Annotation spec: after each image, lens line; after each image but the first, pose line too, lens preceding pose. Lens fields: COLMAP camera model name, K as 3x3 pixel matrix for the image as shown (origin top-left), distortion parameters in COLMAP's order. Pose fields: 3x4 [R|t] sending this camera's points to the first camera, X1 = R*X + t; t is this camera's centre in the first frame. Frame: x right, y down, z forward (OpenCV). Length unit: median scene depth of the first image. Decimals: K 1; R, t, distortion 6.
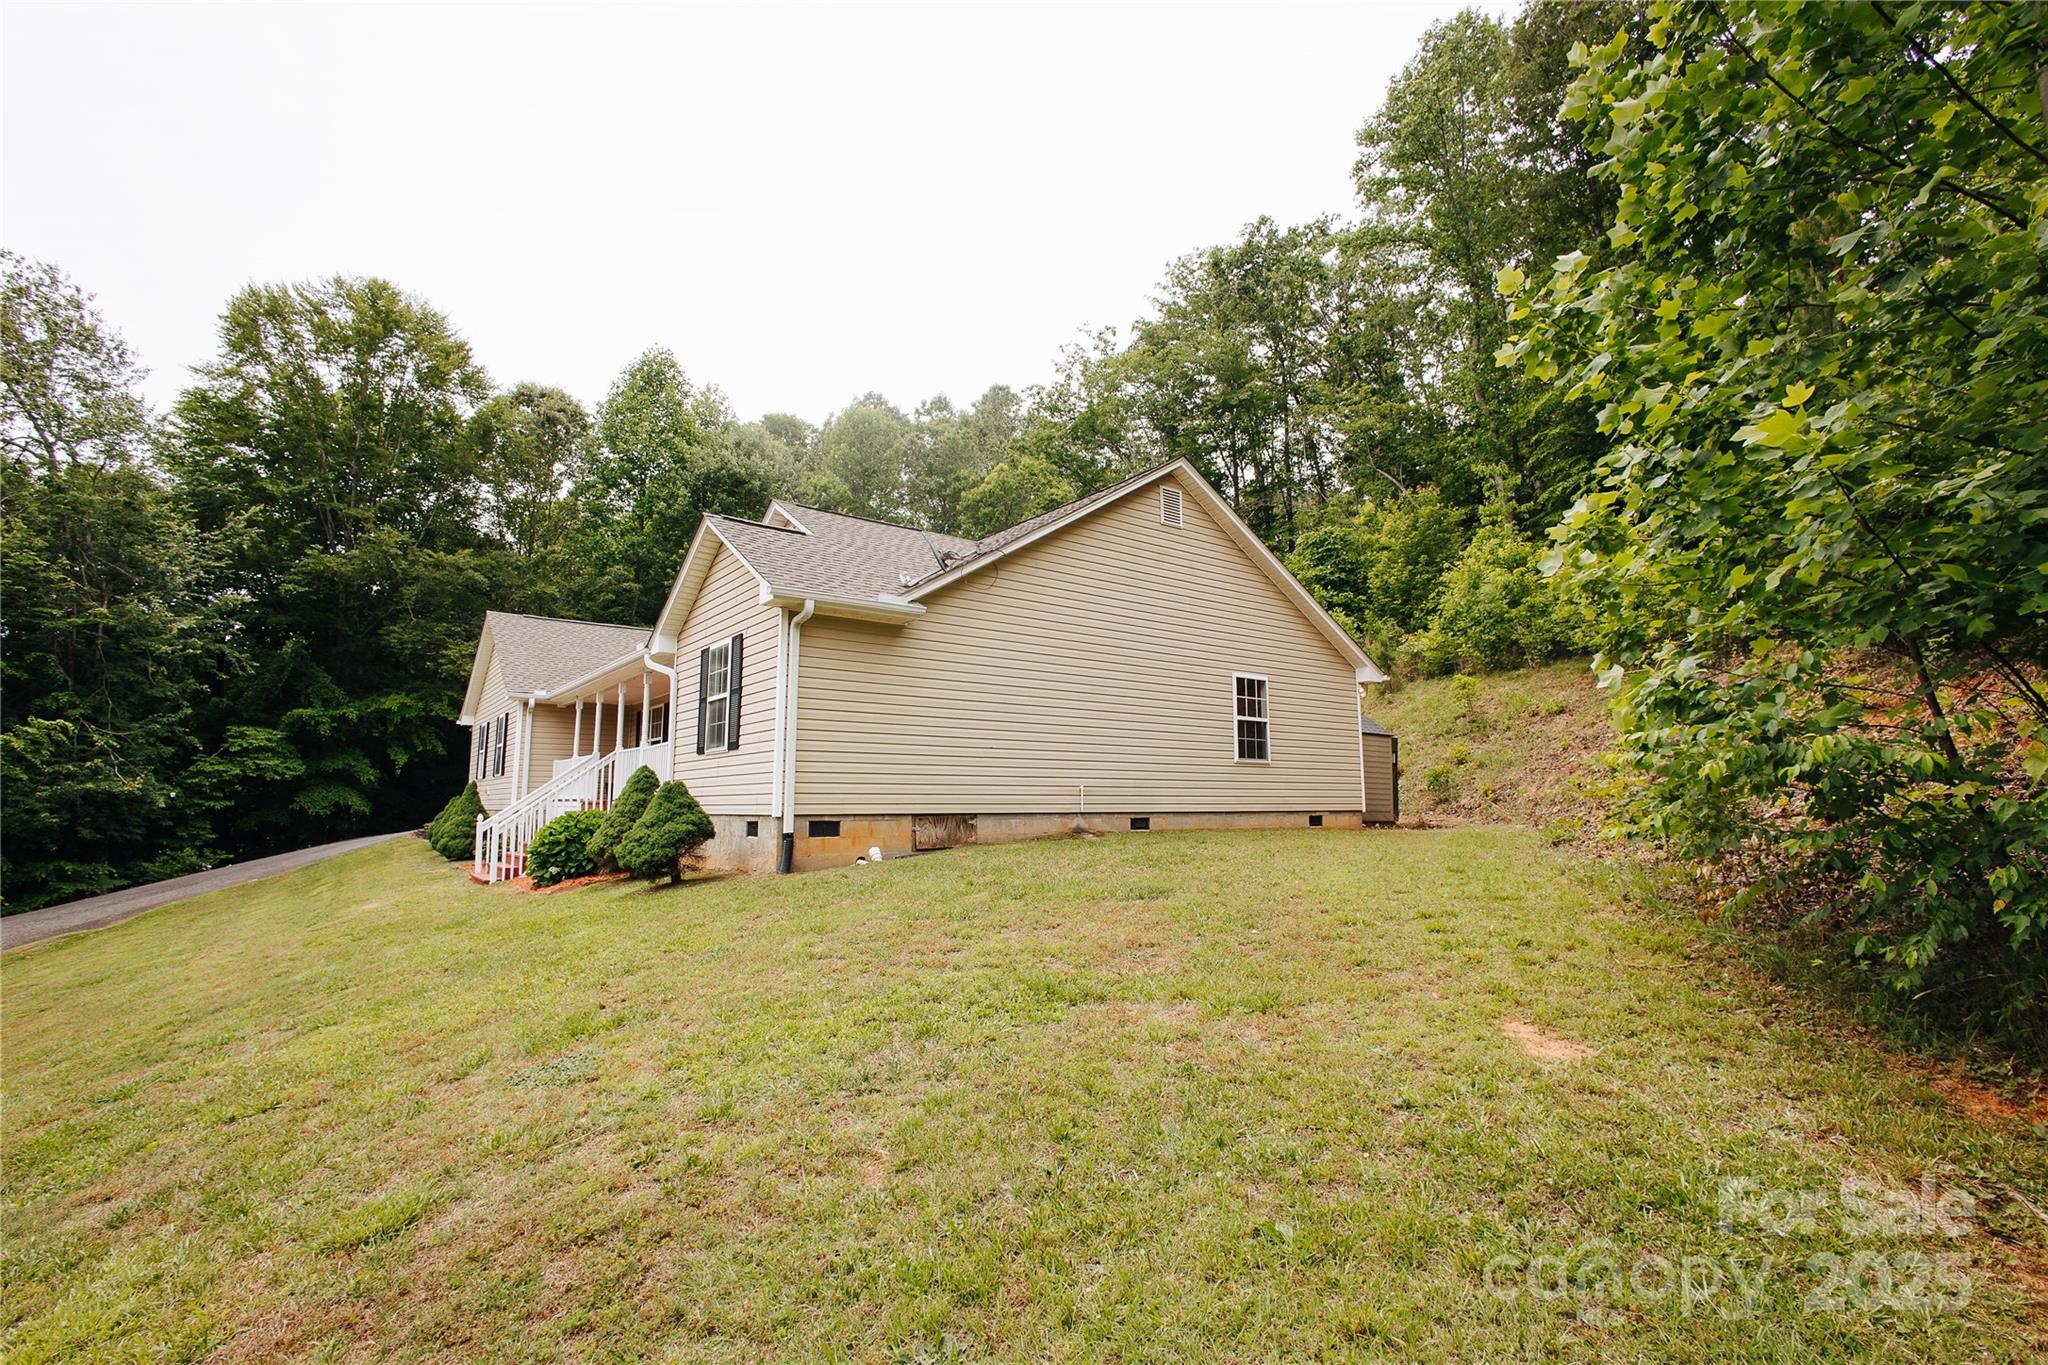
lens RADIAL K [[939.5, 0, 1020.7], [0, 939.5, 689.0], [0, 0, 1]] dist [0.008221, -0.000789]
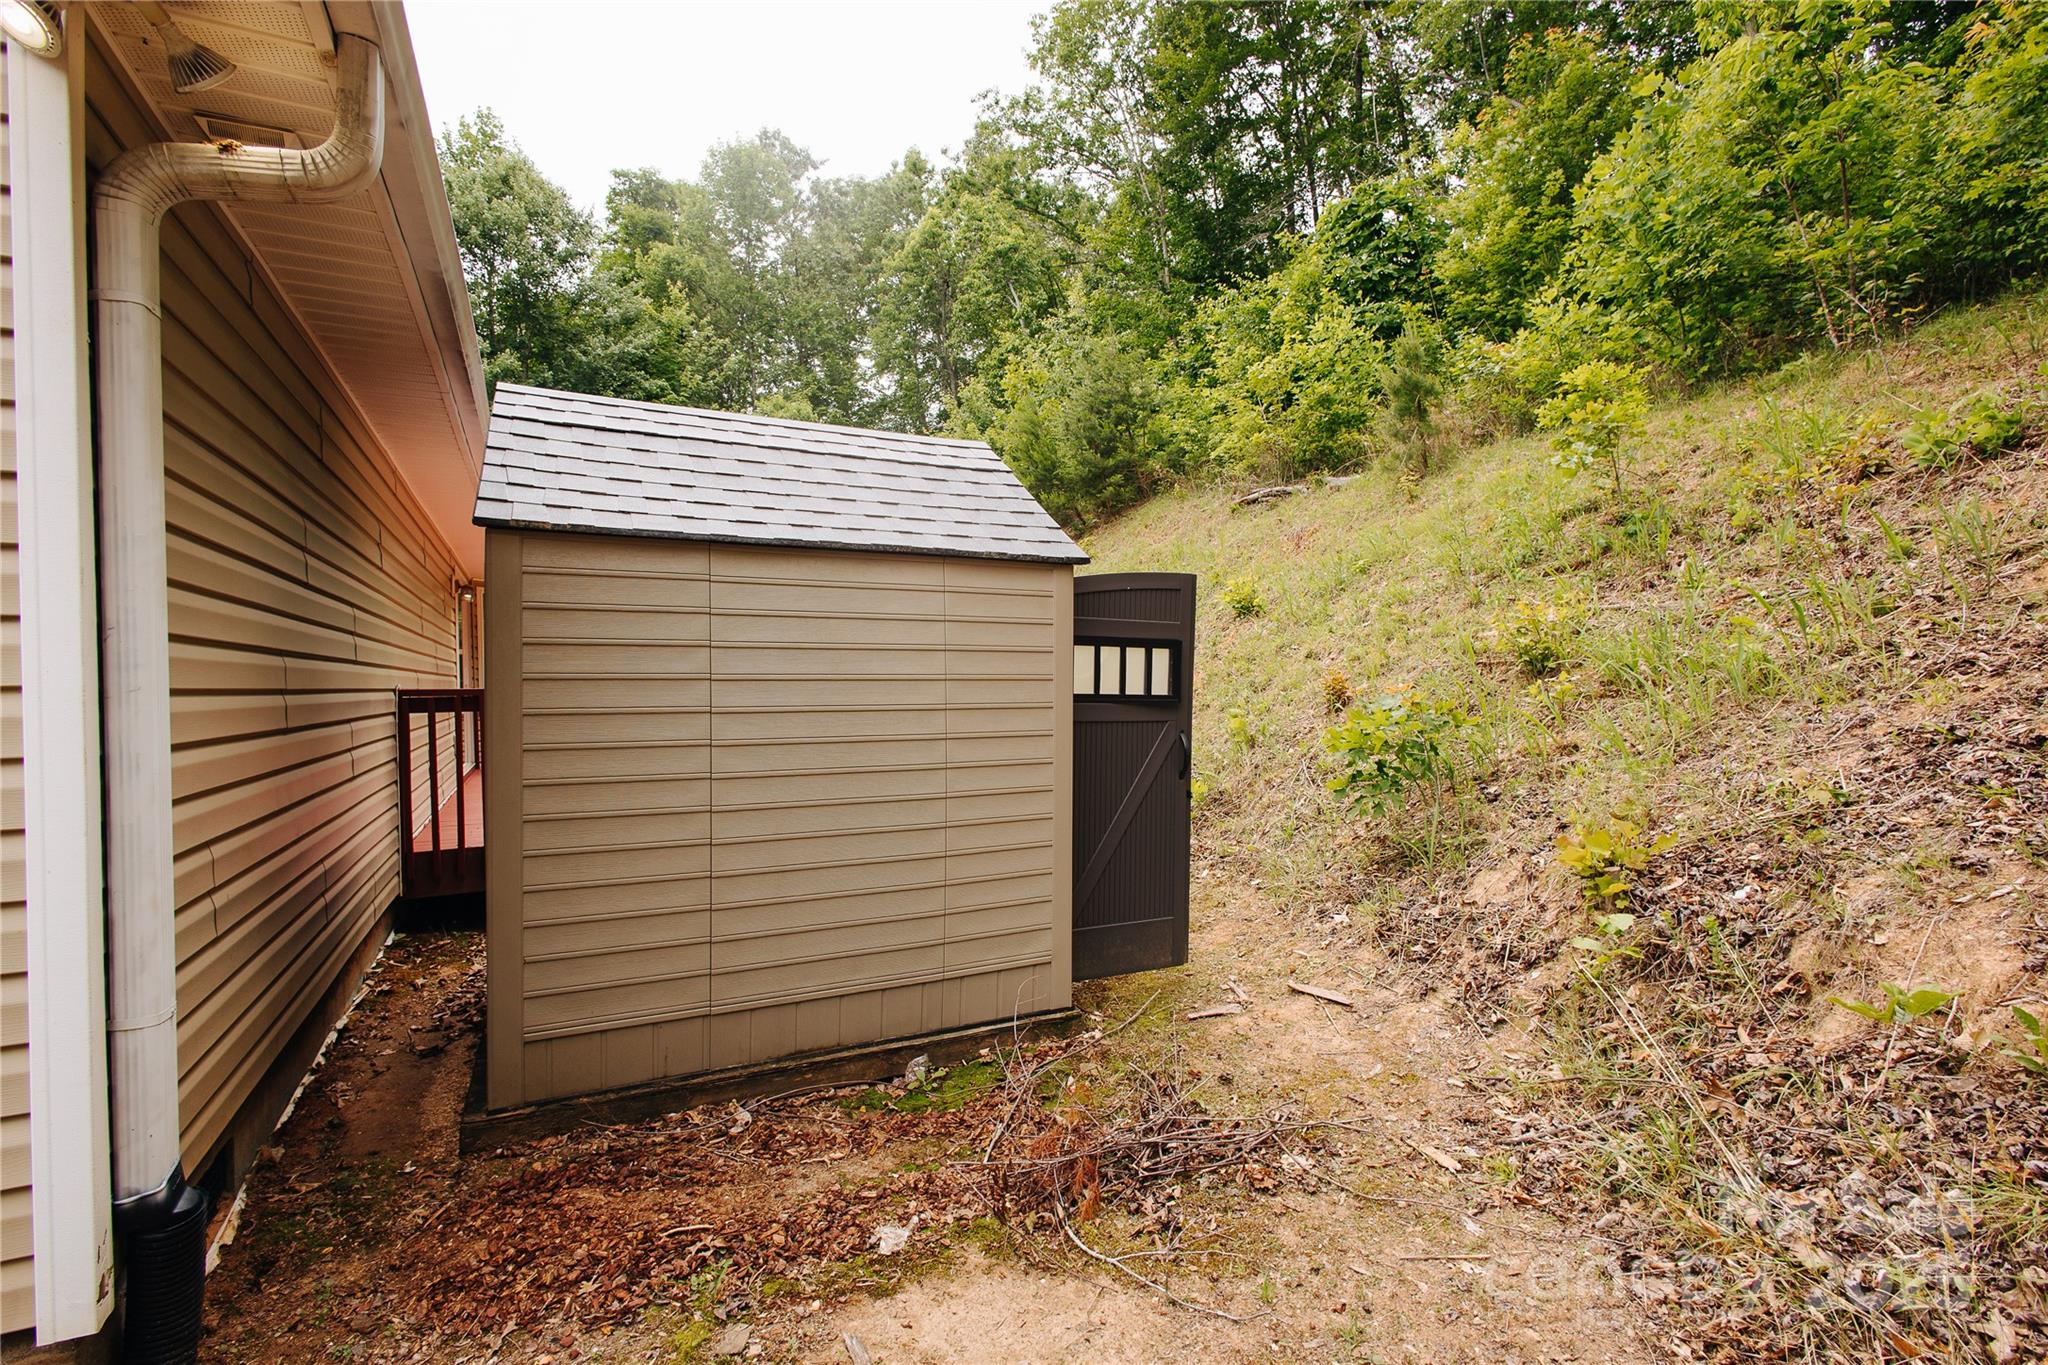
lens RADIAL K [[939.5, 0, 1020.7], [0, 939.5, 689.0], [0, 0, 1]] dist [0.008221, -0.000789]
pose [[0.986080, -0.017359, -0.165365, 0.322495], [0.039599, 0.990437, 0.132160, 0.038363], [0.161489, -0.136869, 0.977337, 0.631129]]
